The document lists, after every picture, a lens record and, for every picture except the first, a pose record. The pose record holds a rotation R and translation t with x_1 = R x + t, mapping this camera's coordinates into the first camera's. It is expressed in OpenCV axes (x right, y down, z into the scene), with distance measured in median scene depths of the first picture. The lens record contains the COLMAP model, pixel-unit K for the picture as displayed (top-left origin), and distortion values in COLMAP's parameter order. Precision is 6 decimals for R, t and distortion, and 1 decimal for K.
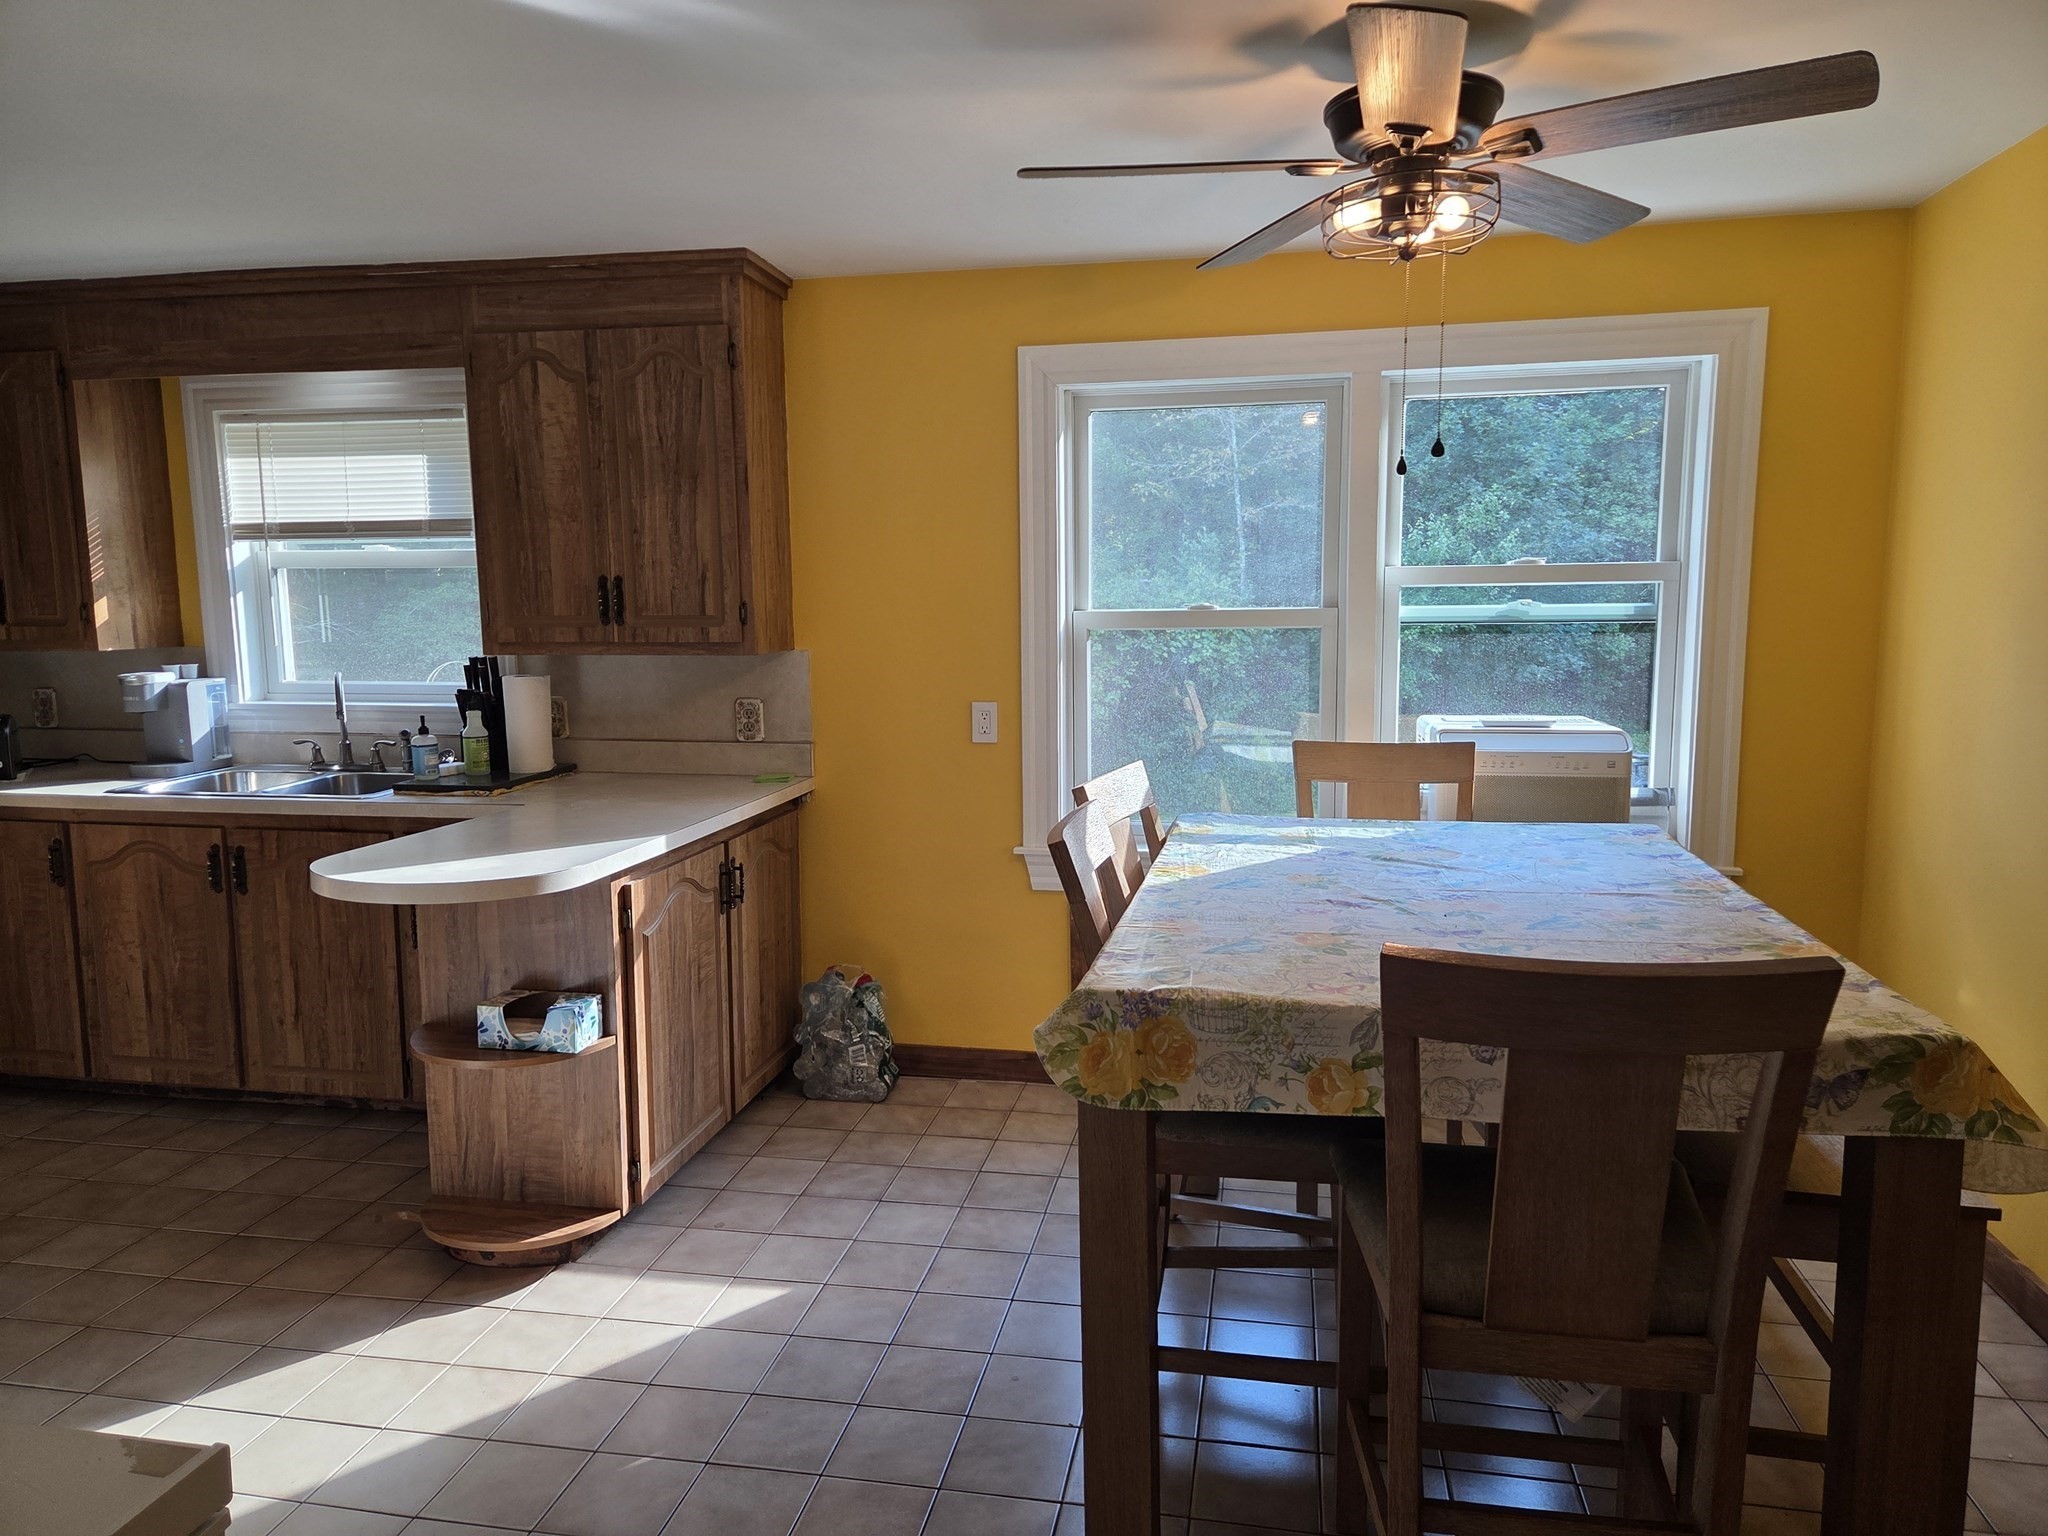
lens RADIAL K [[1366.8, 0, 1038.7], [0, 1366.8, 762.4], [0, 0, 1]] dist [0.009289, -0.006195]
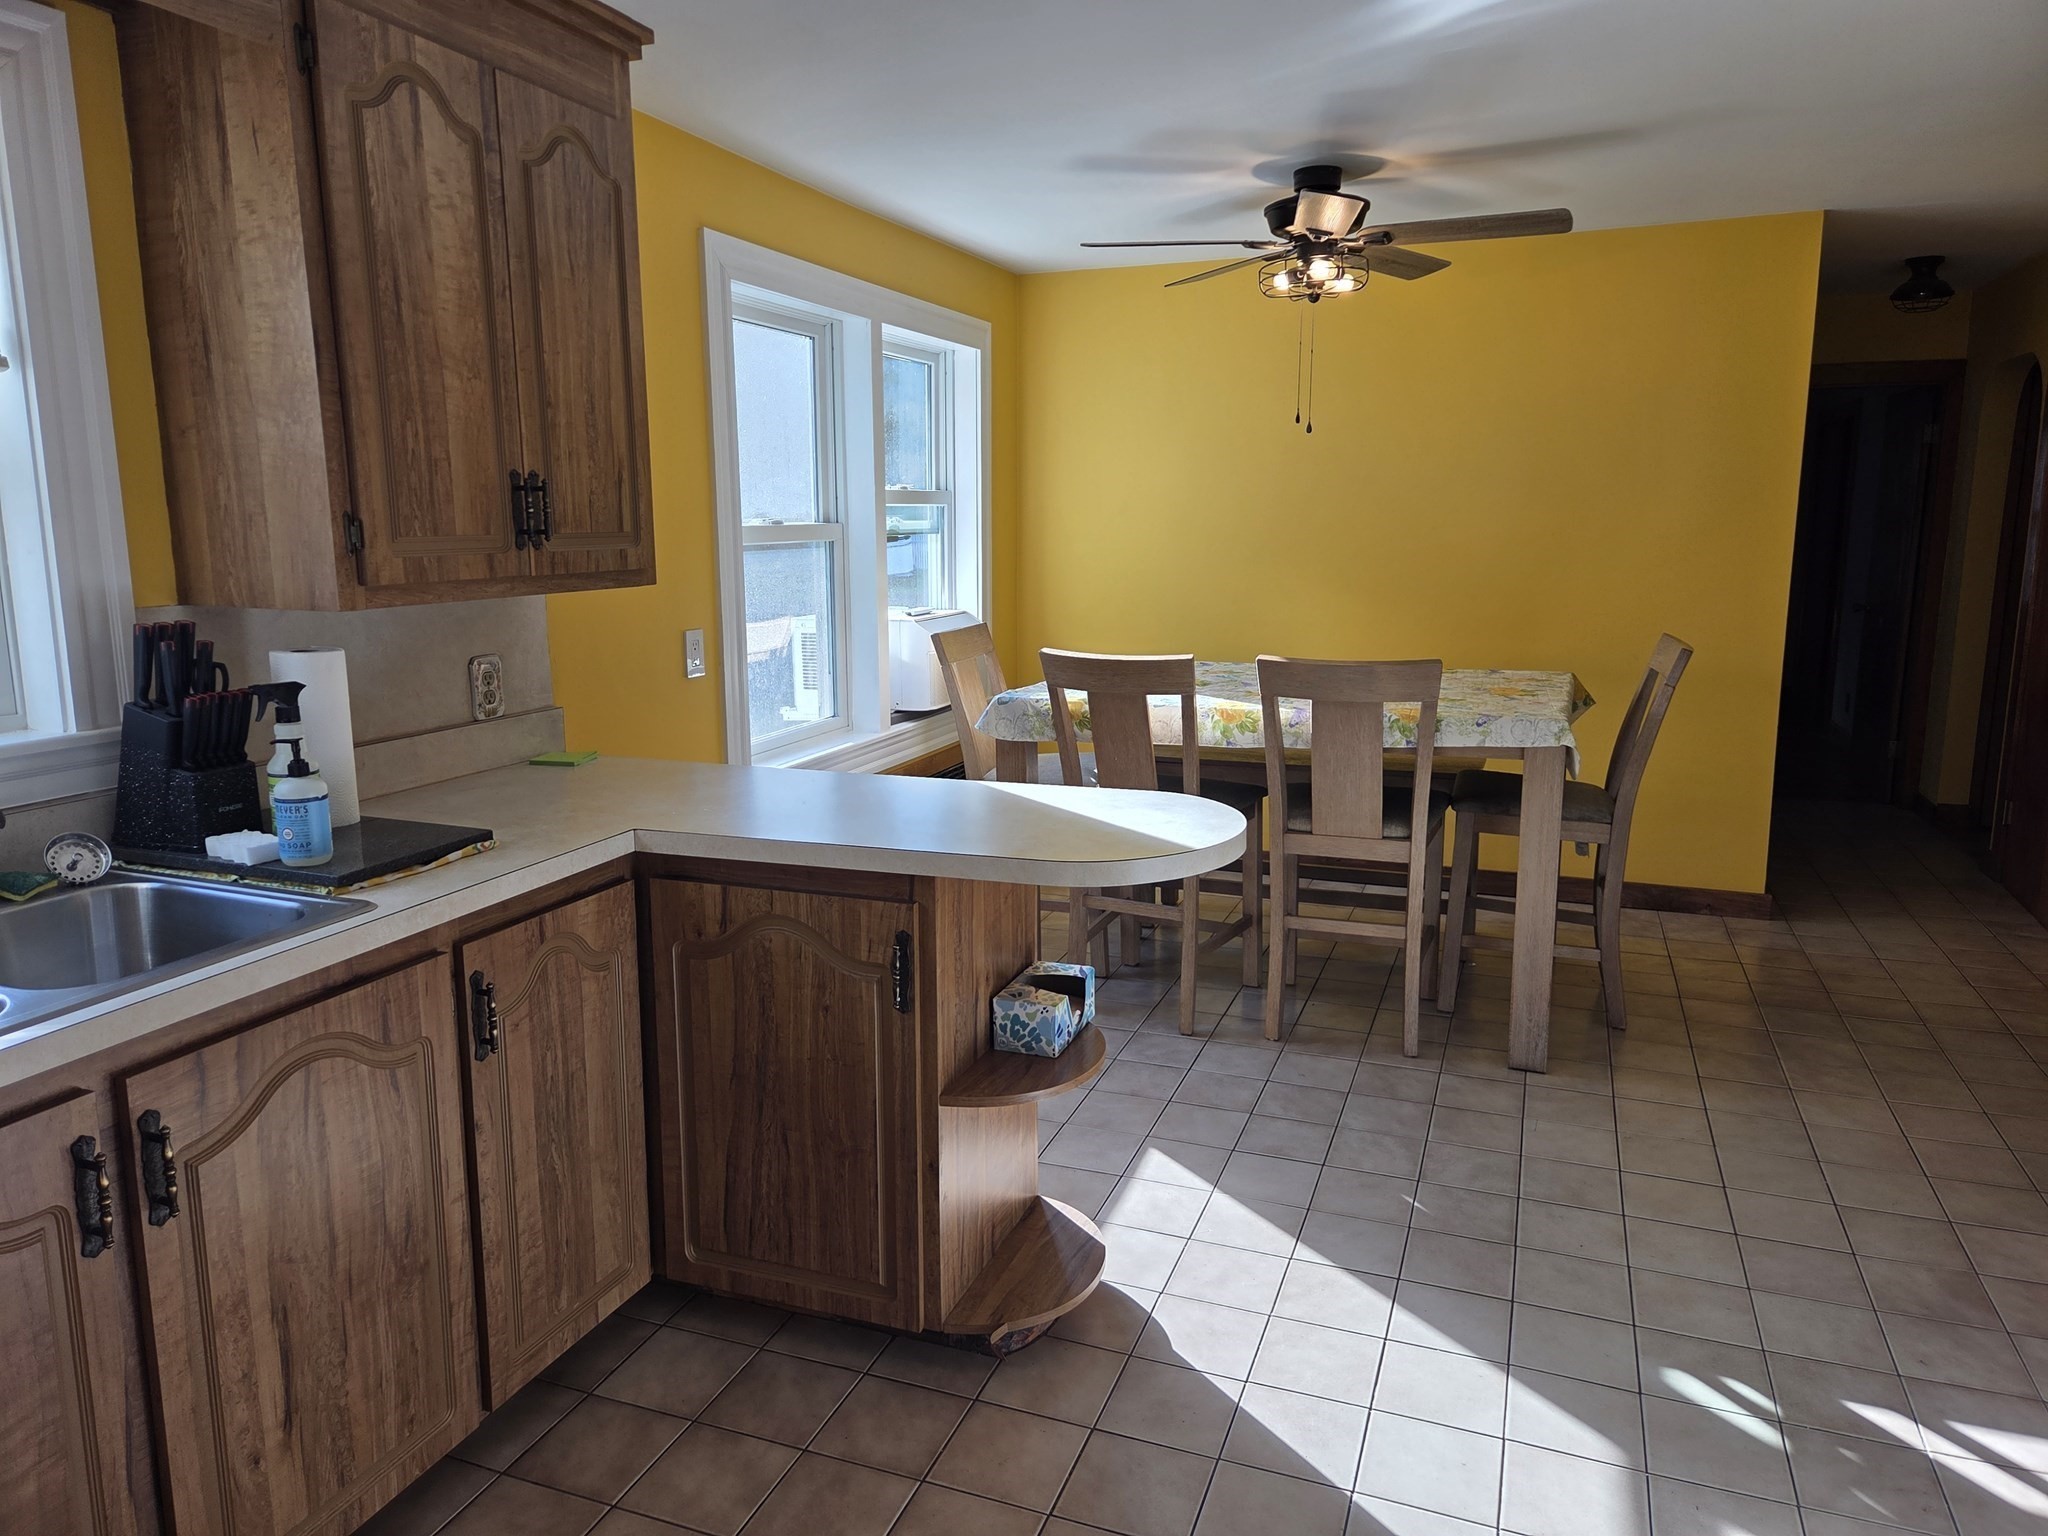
lens RADIAL K [[1366.8, 0, 1042.5], [0, 1366.8, 767.2], [0, 0, 1]] dist [0.009289, -0.006195]
pose [[0.173511, -0.175593, 0.969052, -0.918388], [0.125635, 0.979884, 0.155060, -0.069773], [-0.976785, 0.094842, 0.192081, 0.655197]]
